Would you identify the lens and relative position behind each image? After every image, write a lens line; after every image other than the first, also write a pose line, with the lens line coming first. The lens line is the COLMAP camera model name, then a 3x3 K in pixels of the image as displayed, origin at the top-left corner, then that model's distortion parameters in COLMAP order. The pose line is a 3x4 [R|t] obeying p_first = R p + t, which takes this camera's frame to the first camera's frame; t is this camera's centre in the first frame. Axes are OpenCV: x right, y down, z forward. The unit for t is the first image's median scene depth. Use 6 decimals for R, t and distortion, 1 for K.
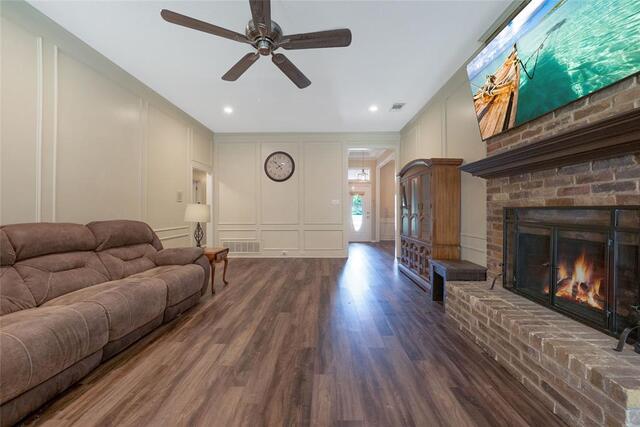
lens RADIAL K [[225.9, 0, 328.6], [0, 225.9, 211.1], [0, 0, 1]] dist [-0.027089, 0.000184]
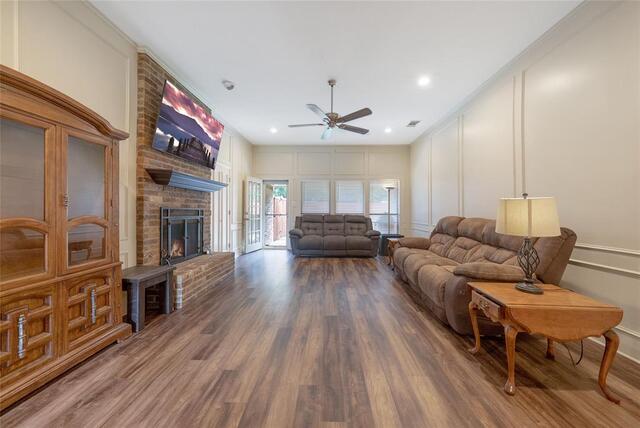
lens RADIAL K [[219.7, 0, 322.3], [0, 219.7, 210.5], [0, 0, 1]] dist [-0.000669, 0.000165]
pose [[-0.999240, 0.001042, 0.038969, -0.228668], [0.001045, 0.999999, 0.000055, -0.000110], [-0.038969, 0.000096, -0.999240, 2.330824]]
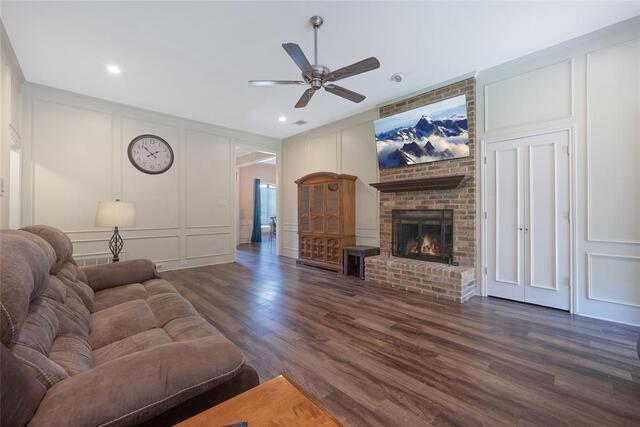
lens RADIAL K [[258.9, 0, 323.5], [0, 258.9, 211.3], [0, 0, 1]] dist [-0.018636, 0.006961]
pose [[0.713370, 0.003411, 0.700779, -1.053142], [0.002576, 0.999969, -0.007490, 0.009361], [-0.700783, 0.007149, 0.713339, -0.076481]]
